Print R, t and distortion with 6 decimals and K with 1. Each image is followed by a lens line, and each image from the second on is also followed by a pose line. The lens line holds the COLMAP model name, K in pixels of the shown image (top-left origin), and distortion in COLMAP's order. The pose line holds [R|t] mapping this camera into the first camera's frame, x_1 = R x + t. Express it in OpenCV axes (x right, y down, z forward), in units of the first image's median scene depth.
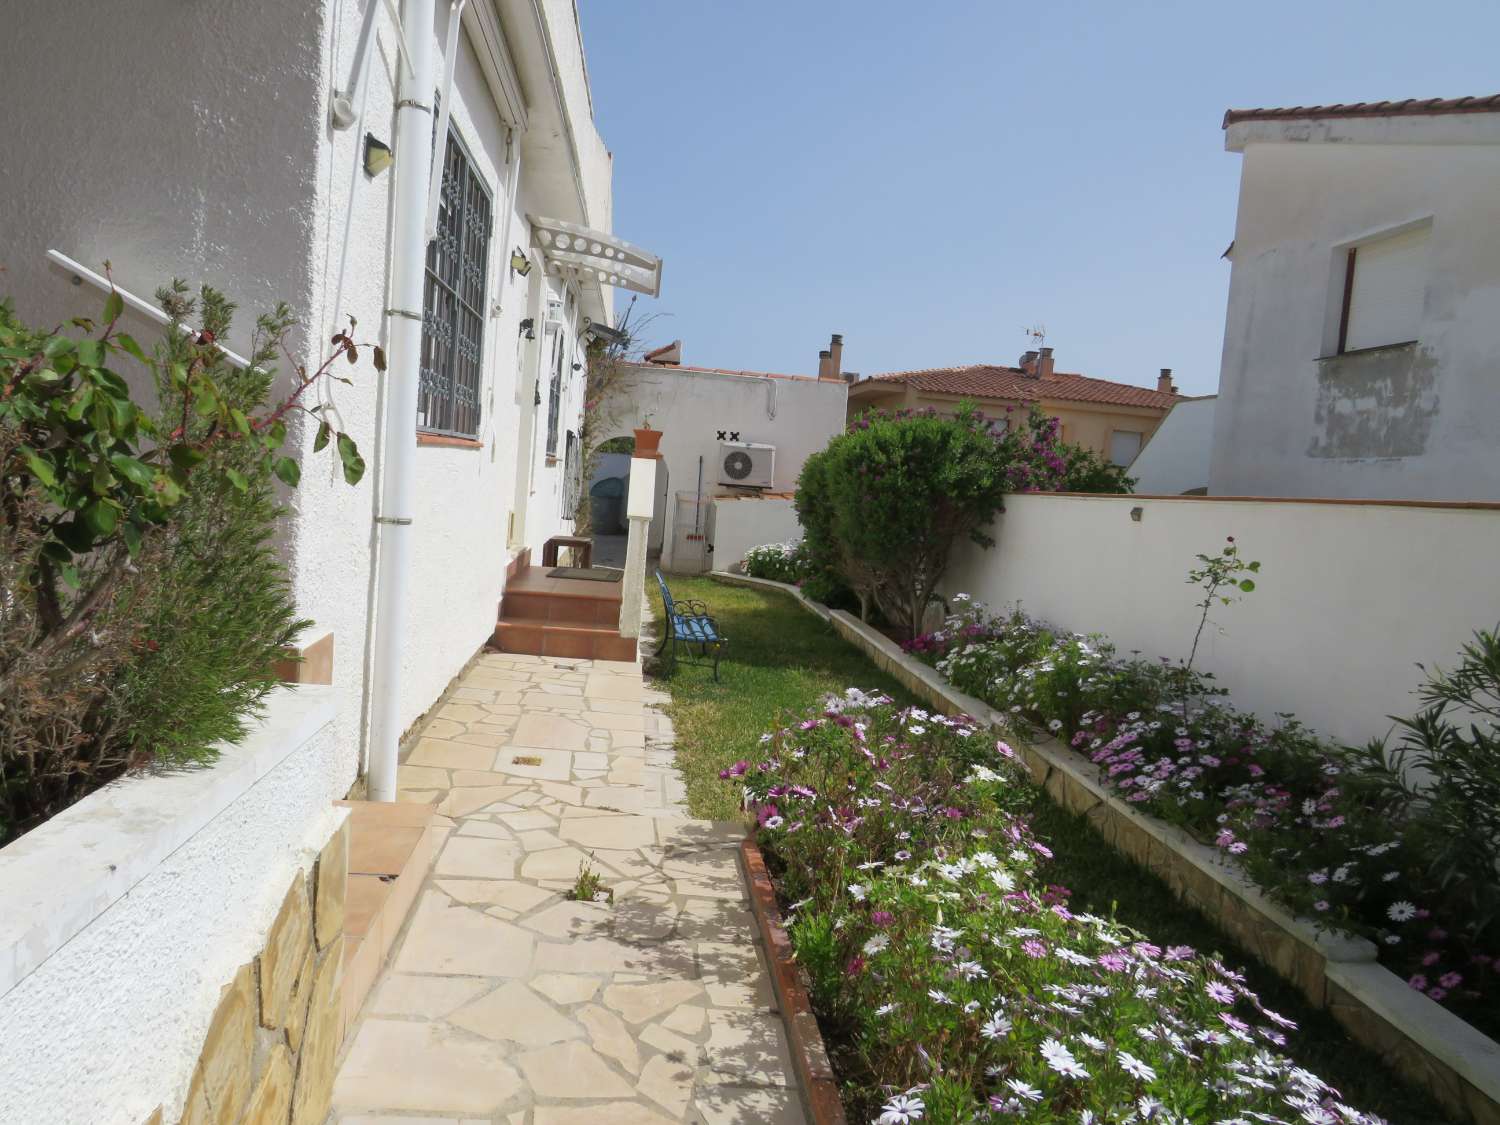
lens RADIAL K [[1098.5, 0, 744.7], [0, 1098.5, 557.3], [0, 0, 1]] dist [0.012984, 0.004974]
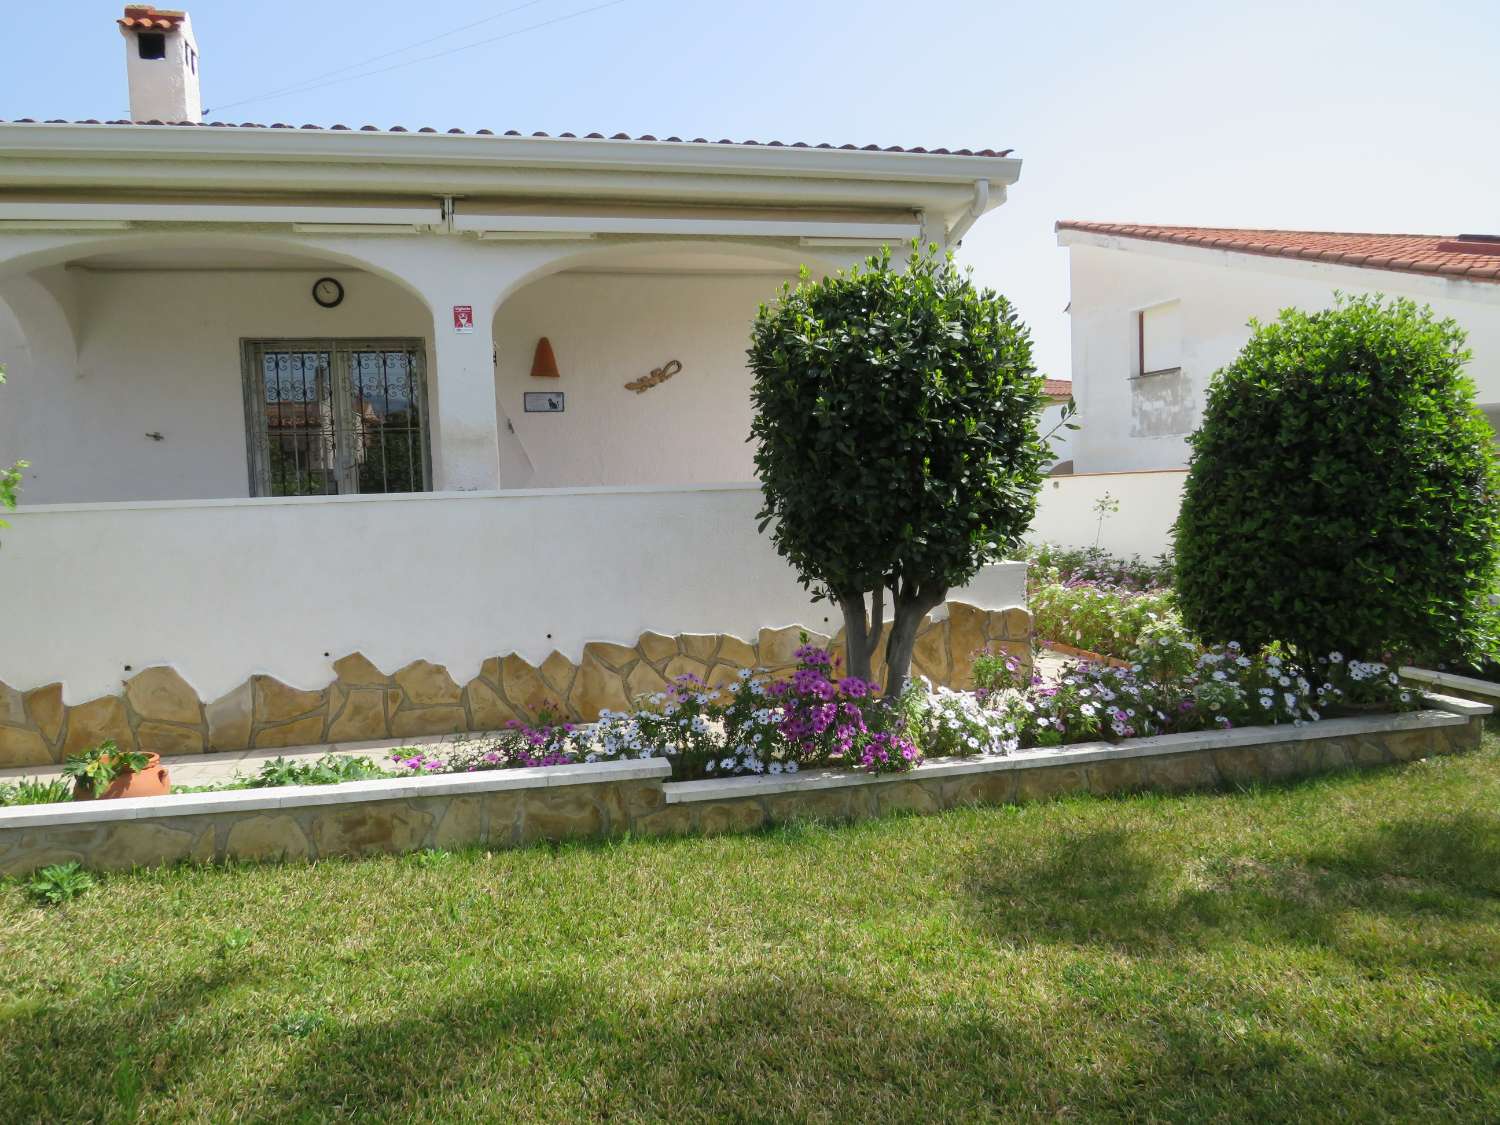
lens RADIAL K [[1098.5, 0, 752.5], [0, 1098.5, 564.9], [0, 0, 1]] dist [0.012984, 0.004974]
pose [[0.983905, -0.124241, 0.128432, -0.315729], [0.123145, 0.992252, 0.016469, 0.003245], [-0.129483, -0.000388, 0.991582, -0.627538]]
